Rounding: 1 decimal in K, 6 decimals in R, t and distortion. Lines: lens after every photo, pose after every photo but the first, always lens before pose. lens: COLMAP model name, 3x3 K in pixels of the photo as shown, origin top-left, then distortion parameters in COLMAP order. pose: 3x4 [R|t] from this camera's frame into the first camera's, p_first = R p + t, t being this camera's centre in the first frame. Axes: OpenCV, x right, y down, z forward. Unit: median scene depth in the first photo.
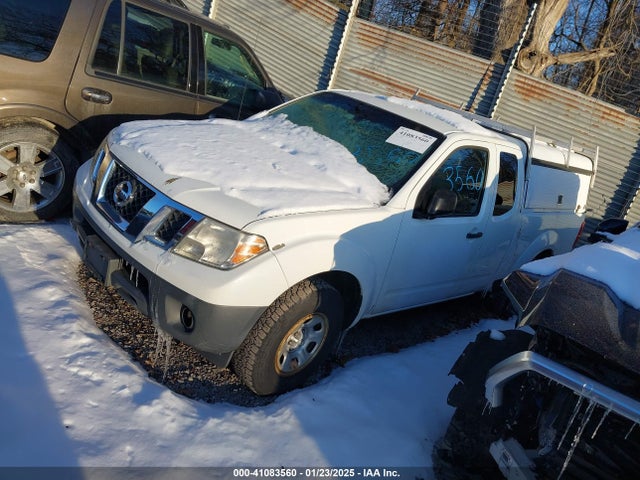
lens RADIAL K [[495.8, 0, 337.2], [0, 495.8, 247.3], [0, 0, 1]] dist [0.051865, -0.071880]
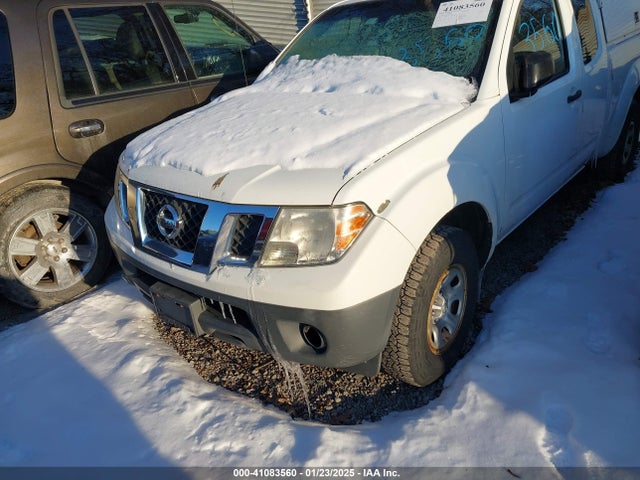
lens RADIAL K [[493.4, 0, 329.9], [0, 493.4, 239.6], [0, 0, 1]] dist [0.054344, -0.083080]
pose [[0.915501, -0.389872, -0.099286, -0.115695], [0.397155, 0.915205, 0.068322, -0.031100], [0.064230, -0.101980, 0.992711, 0.212830]]
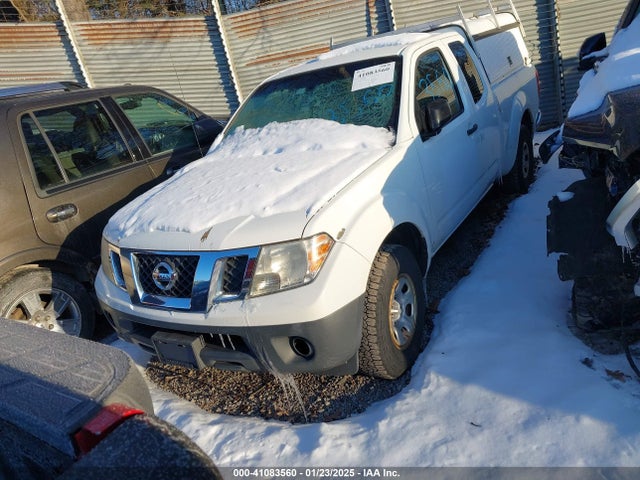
lens RADIAL K [[493.4, 0, 329.9], [0, 493.4, 239.6], [0, 0, 1]] dist [0.054344, -0.083080]
pose [[0.844550, -0.533481, 0.046180, -0.154303], [0.532591, 0.845810, 0.030846, -0.026191], [-0.055515, -0.001456, 0.998457, 0.049293]]
